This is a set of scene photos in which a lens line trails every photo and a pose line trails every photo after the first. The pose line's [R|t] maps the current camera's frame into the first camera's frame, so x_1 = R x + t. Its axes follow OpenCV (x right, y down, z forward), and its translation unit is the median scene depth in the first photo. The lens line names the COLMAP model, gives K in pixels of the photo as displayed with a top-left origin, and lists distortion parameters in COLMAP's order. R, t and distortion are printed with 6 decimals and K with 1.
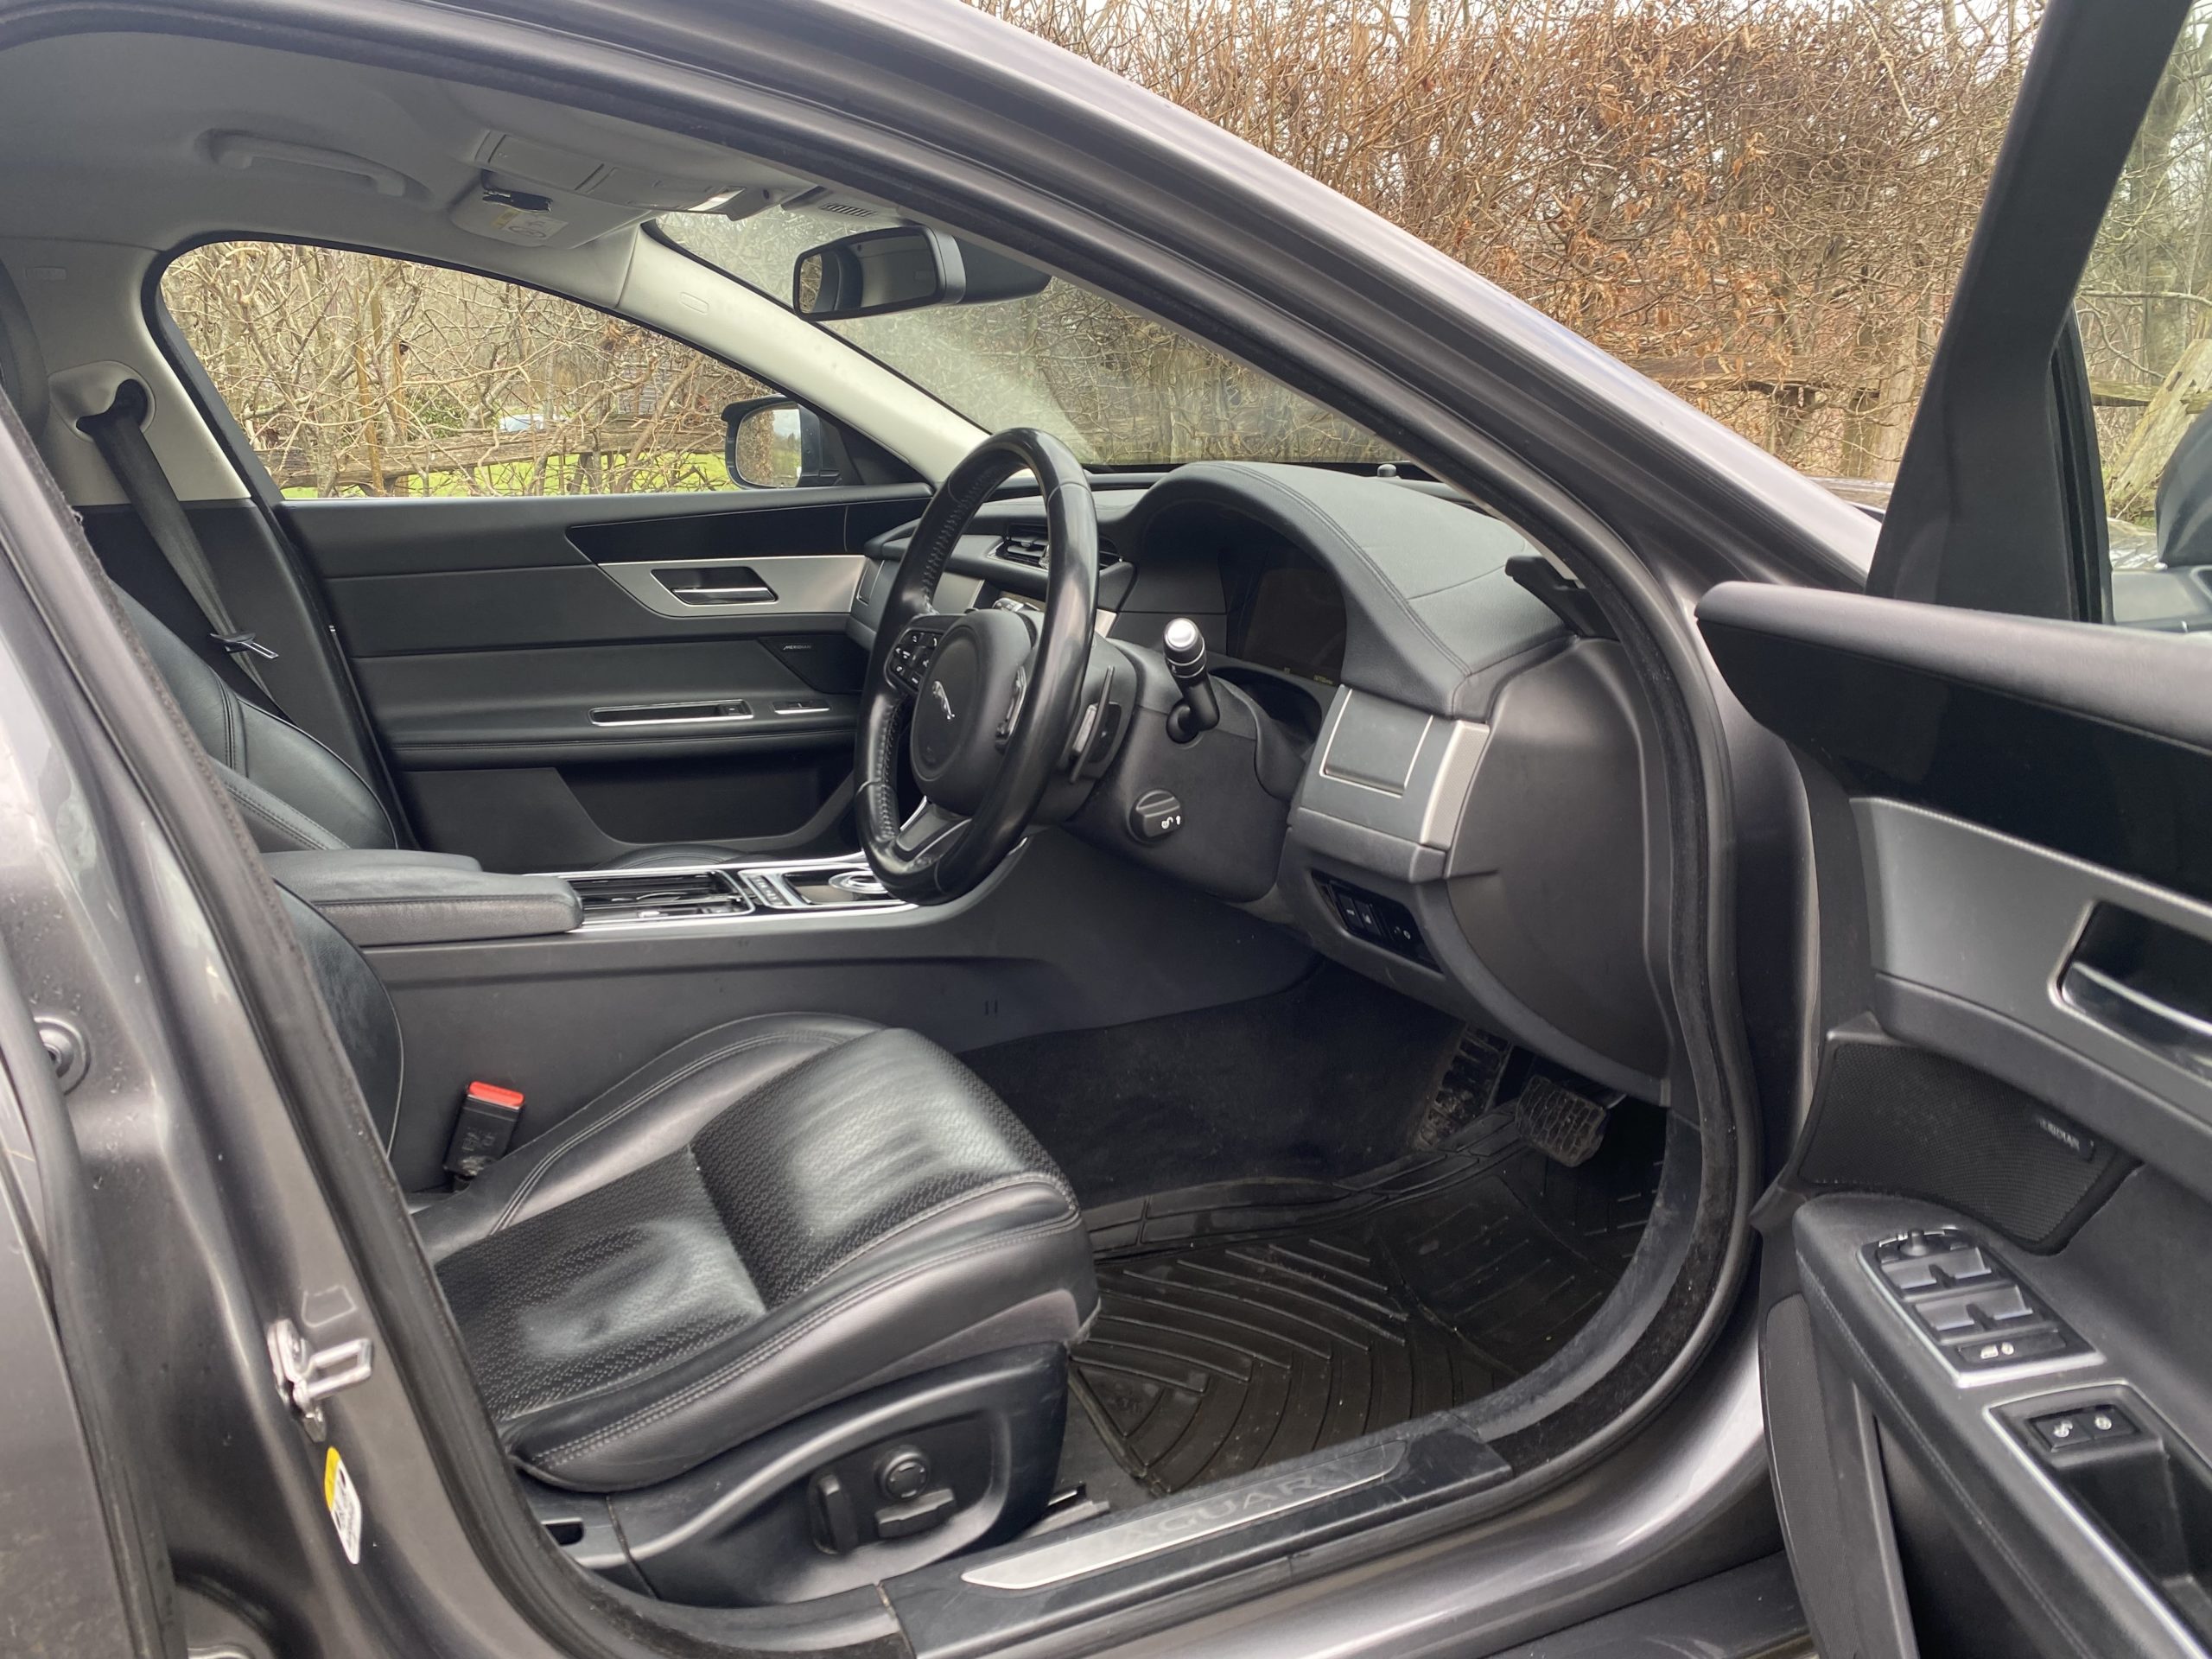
lens RADIAL K [[1657.1, 0, 1100.5], [0, 1657.1, 826.8], [0, 0, 1]] dist [0.008675, -0.016003]
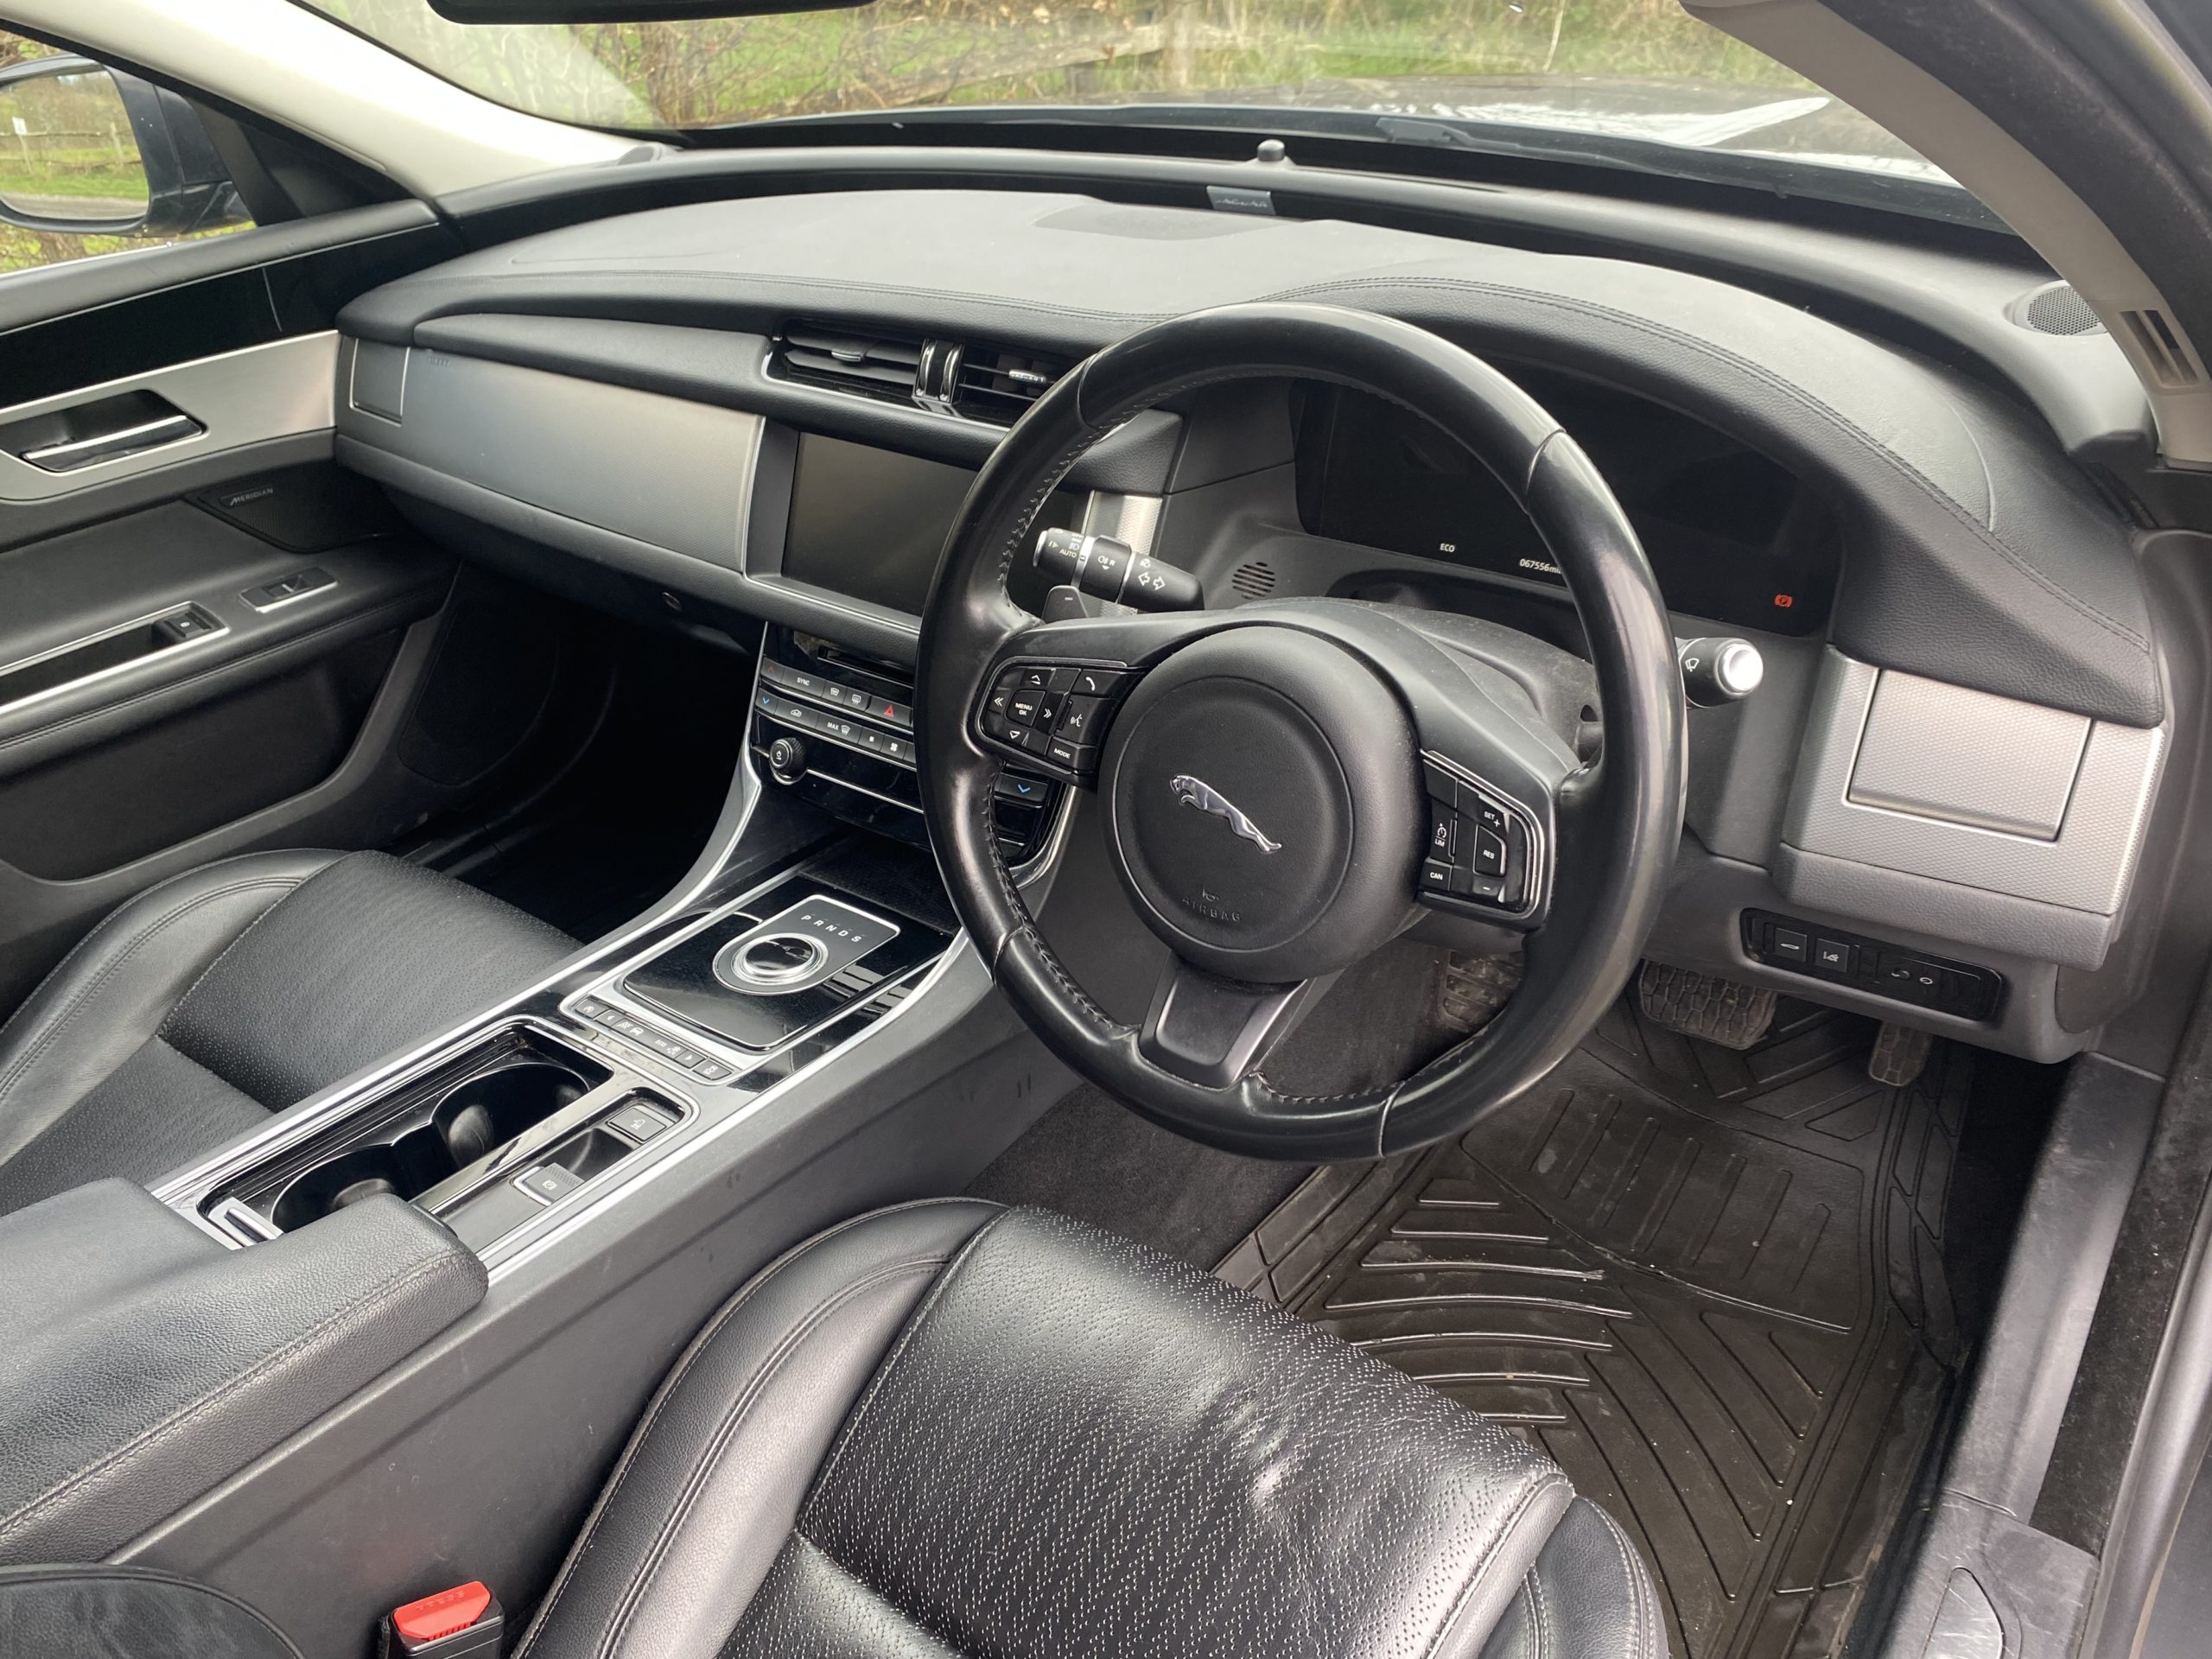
lens RADIAL K [[1657.1, 0, 1105.5], [0, 1657.1, 823.5], [0, 0, 1]] dist [0.008675, -0.016003]
pose [[0.862871, -0.286840, 0.416145, -0.254257], [0.156395, 0.934477, 0.319832, -0.180554], [-0.480618, -0.210891, 0.851194, 0.369569]]
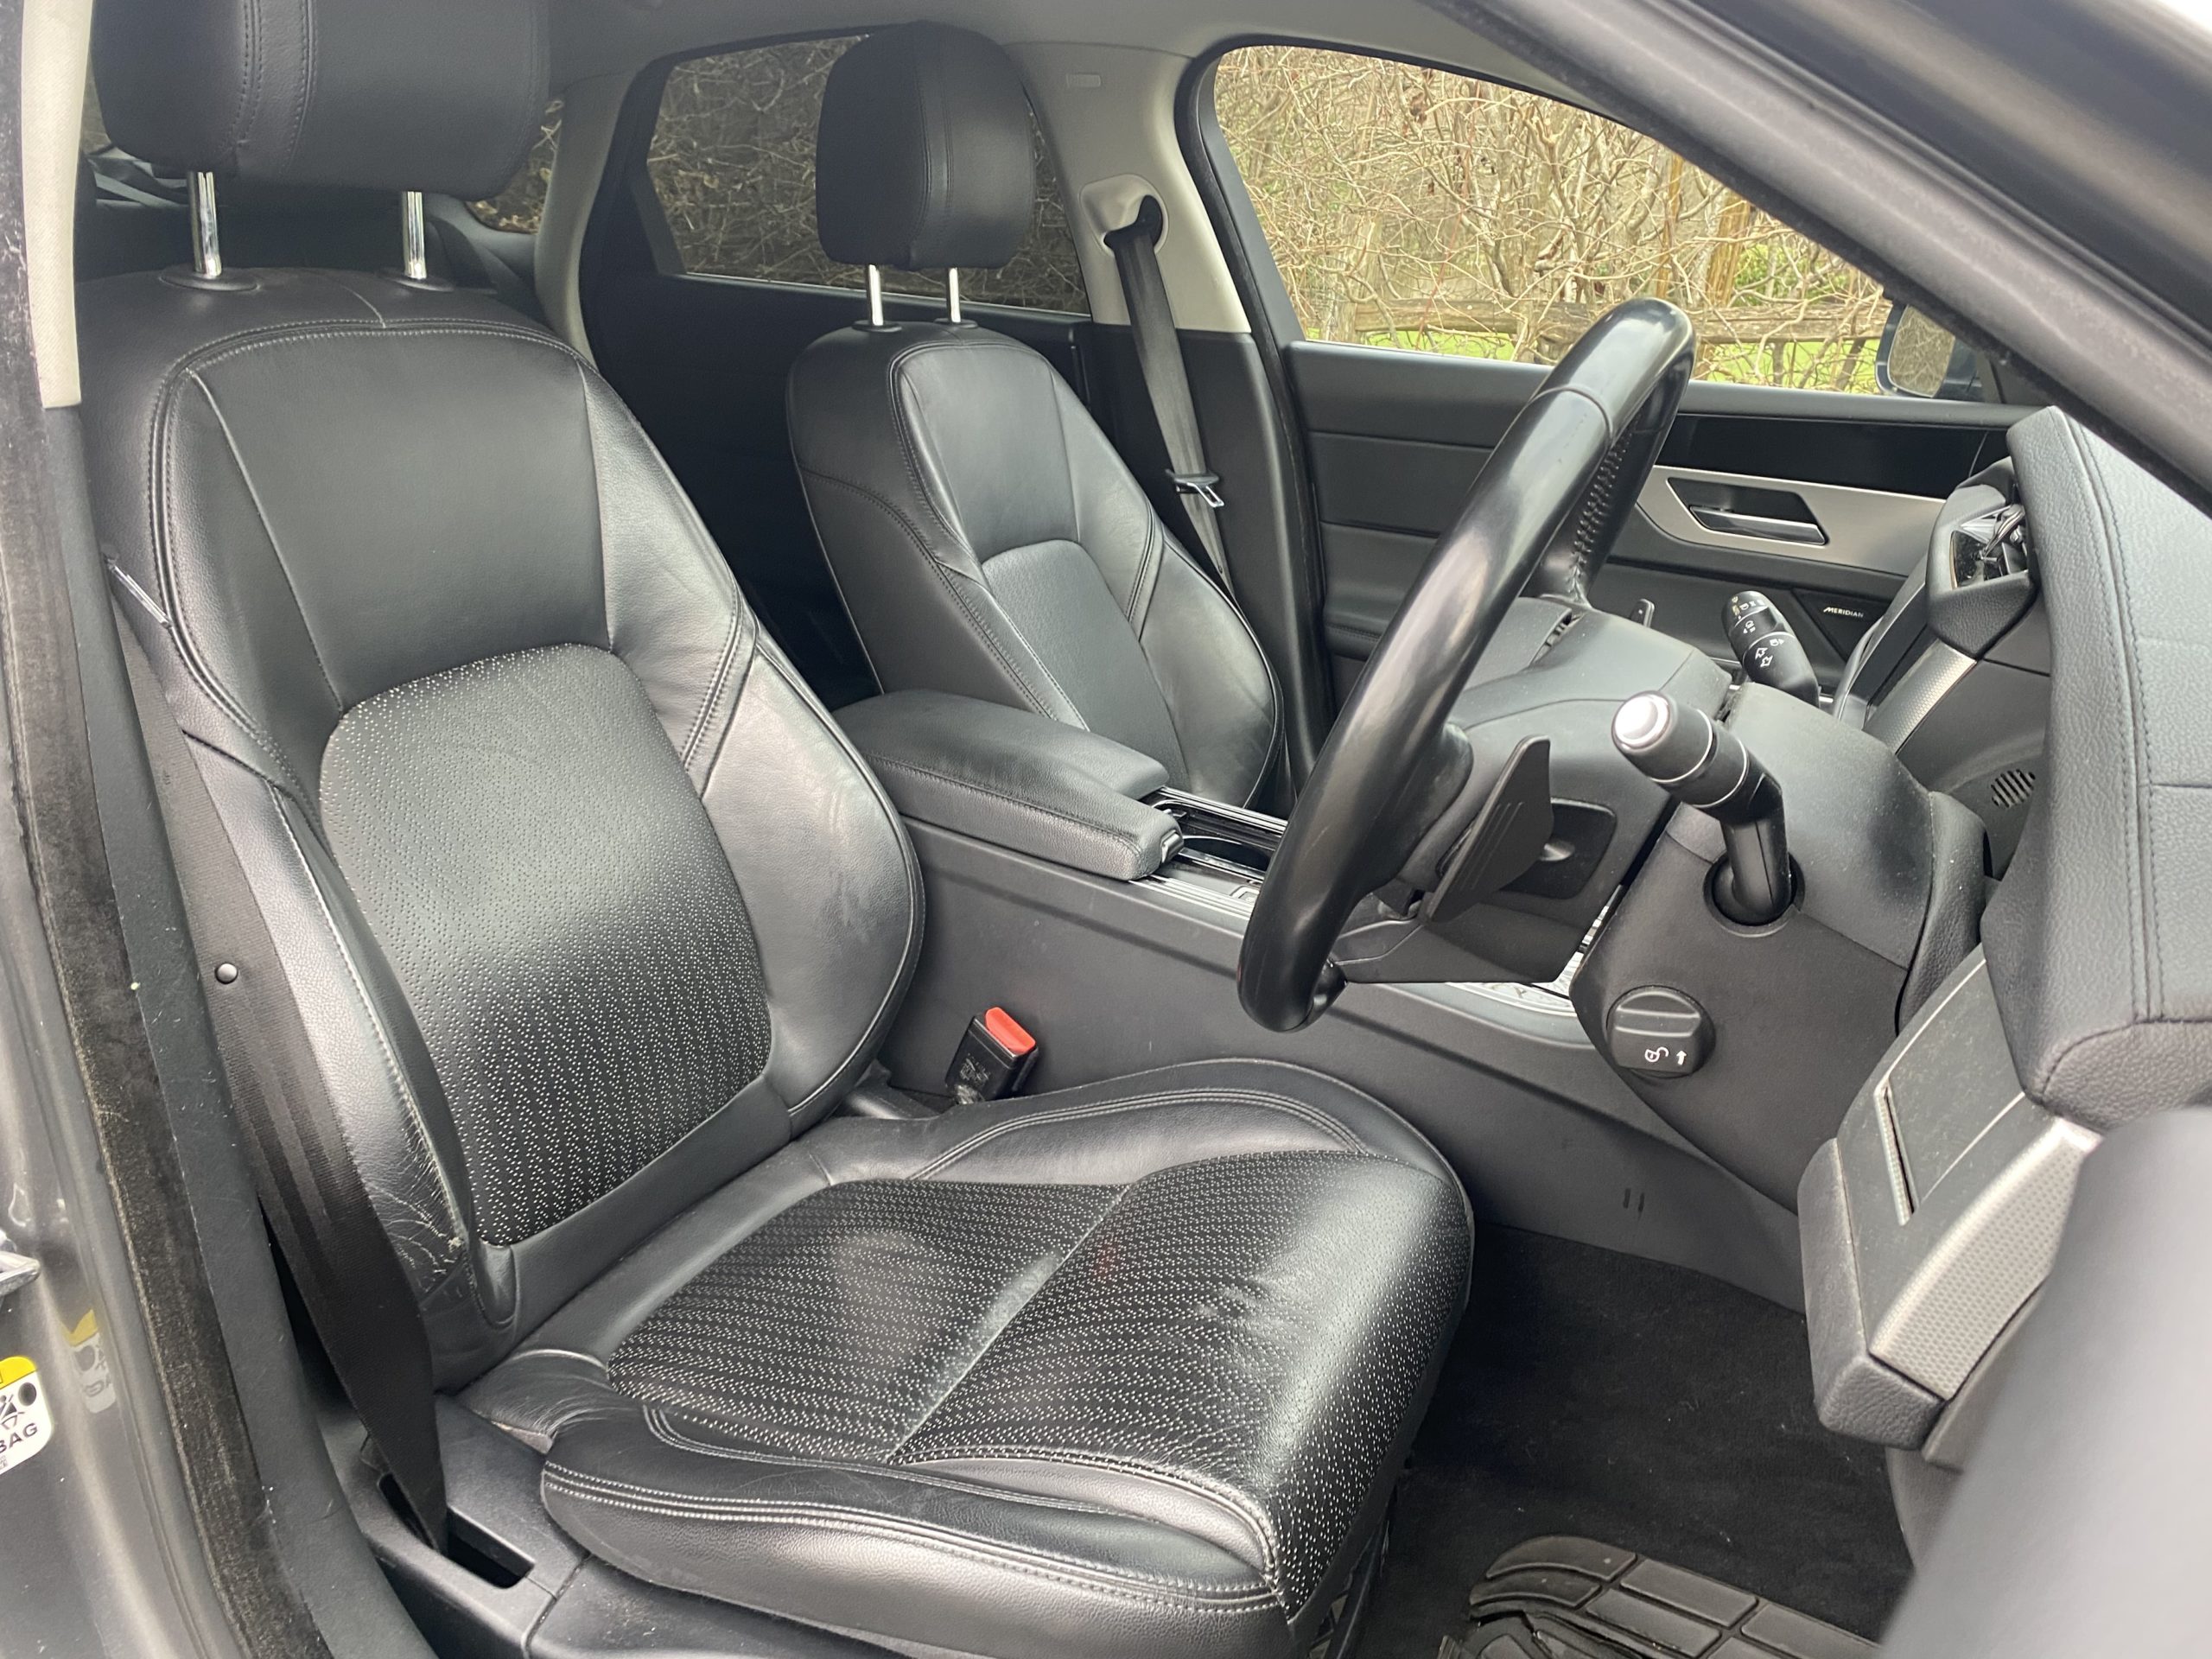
lens RADIAL K [[1657.1, 0, 1093.5], [0, 1657.1, 829.0], [0, 0, 1]] dist [0.008675, -0.016003]
pose [[0.637798, 0.302733, -0.708214, 0.191550], [-0.253334, 0.950808, 0.178287, -0.082140], [0.727349, 0.065704, 0.683116, 0.336757]]
